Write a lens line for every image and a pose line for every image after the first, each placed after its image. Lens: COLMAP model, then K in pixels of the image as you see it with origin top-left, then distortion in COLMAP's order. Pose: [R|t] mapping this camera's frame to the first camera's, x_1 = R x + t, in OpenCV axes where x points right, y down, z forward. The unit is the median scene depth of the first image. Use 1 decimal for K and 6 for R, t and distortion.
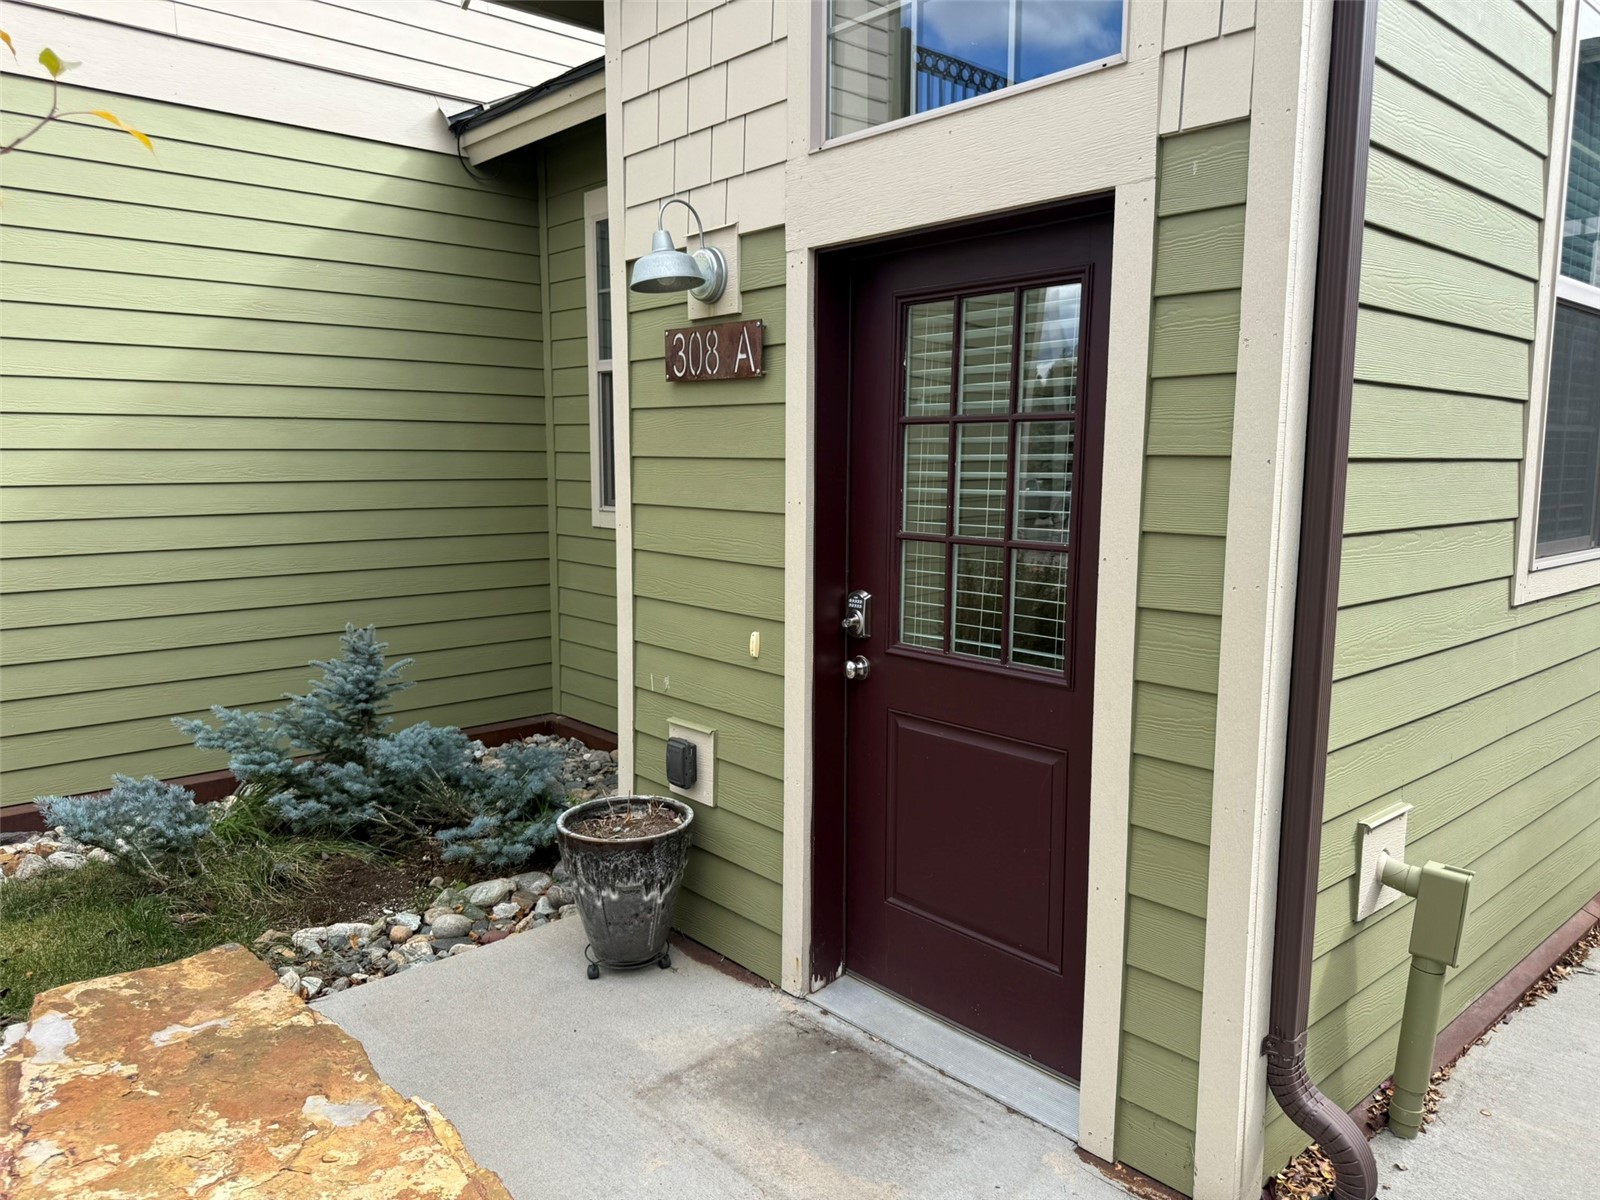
lens RADIAL K [[1127.1, 0, 786.5], [0, 1127.1, 607.2], [0, 0, 1]] dist [0.026810, -0.034208]
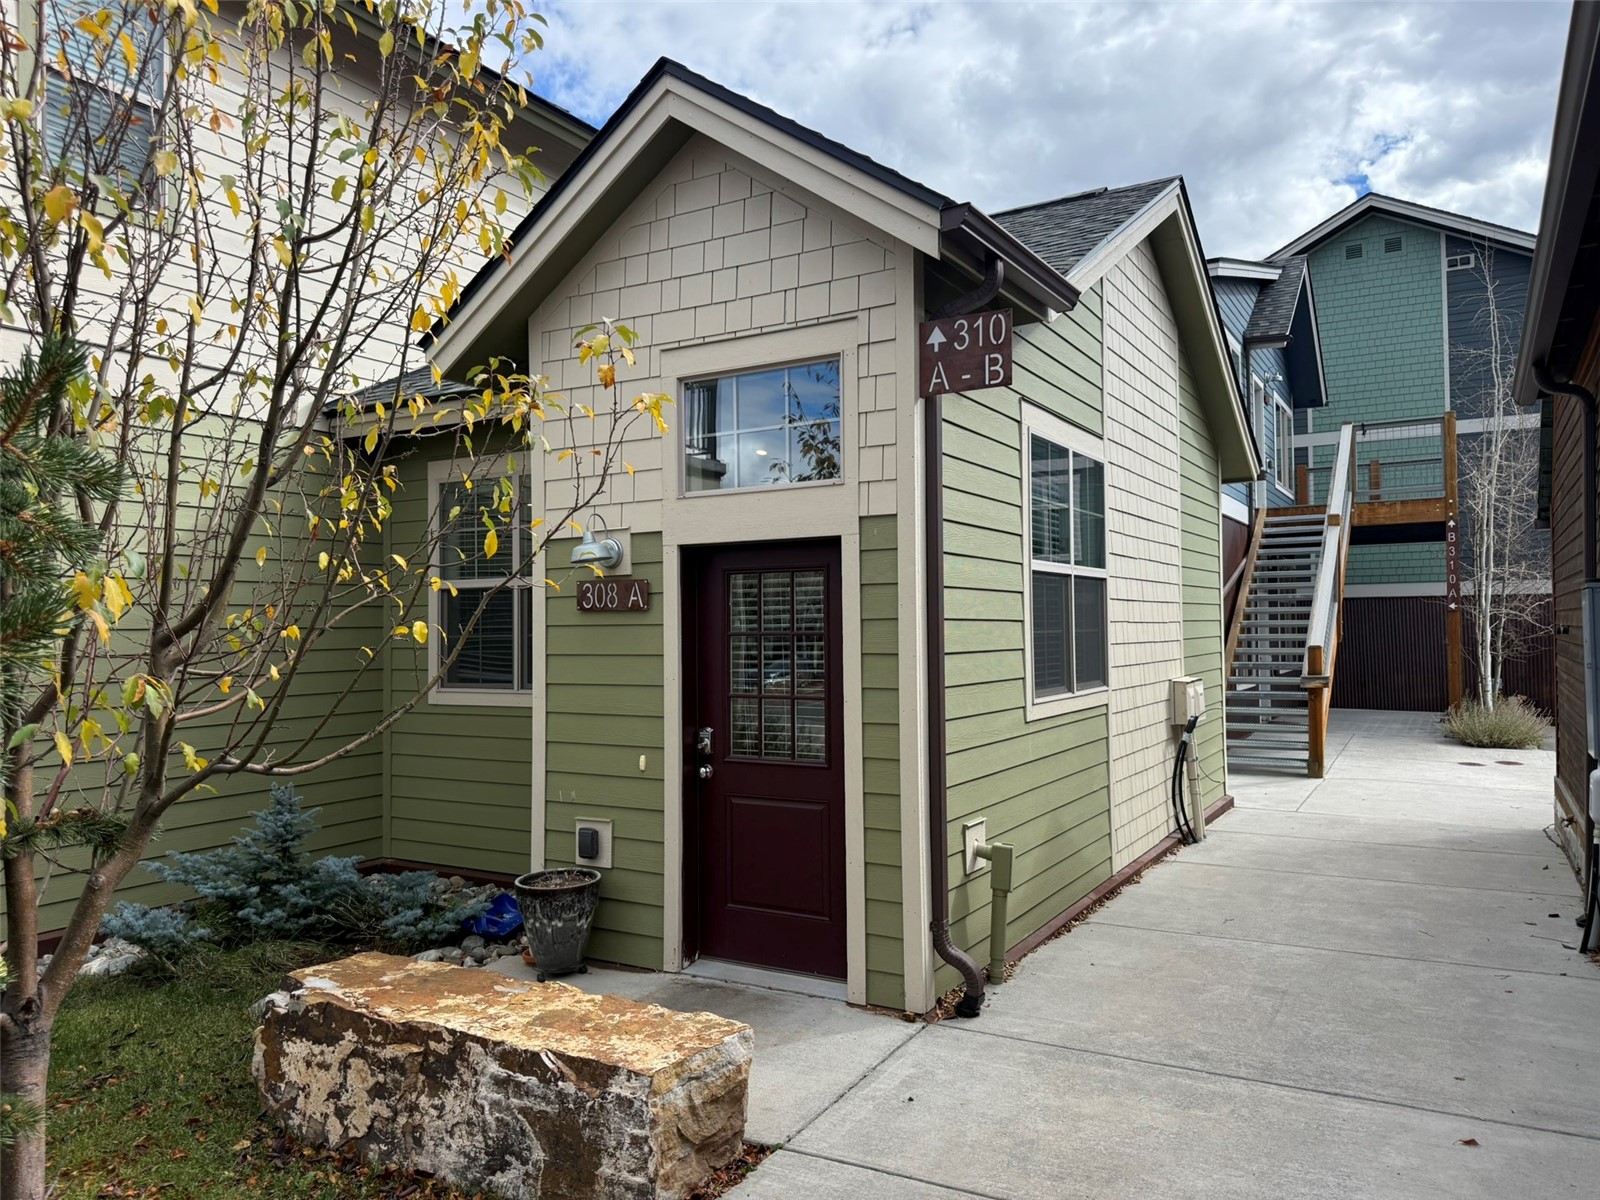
lens RADIAL K [[1127.1, 0, 797.6], [0, 1127.1, 594.6], [0, 0, 1]] dist [0.026810, -0.034208]
pose [[0.948596, -0.004793, 0.316454, -0.363107], [0.057127, 0.986055, -0.156306, 0.065300], [-0.311292, 0.166350, 0.935641, -0.759383]]
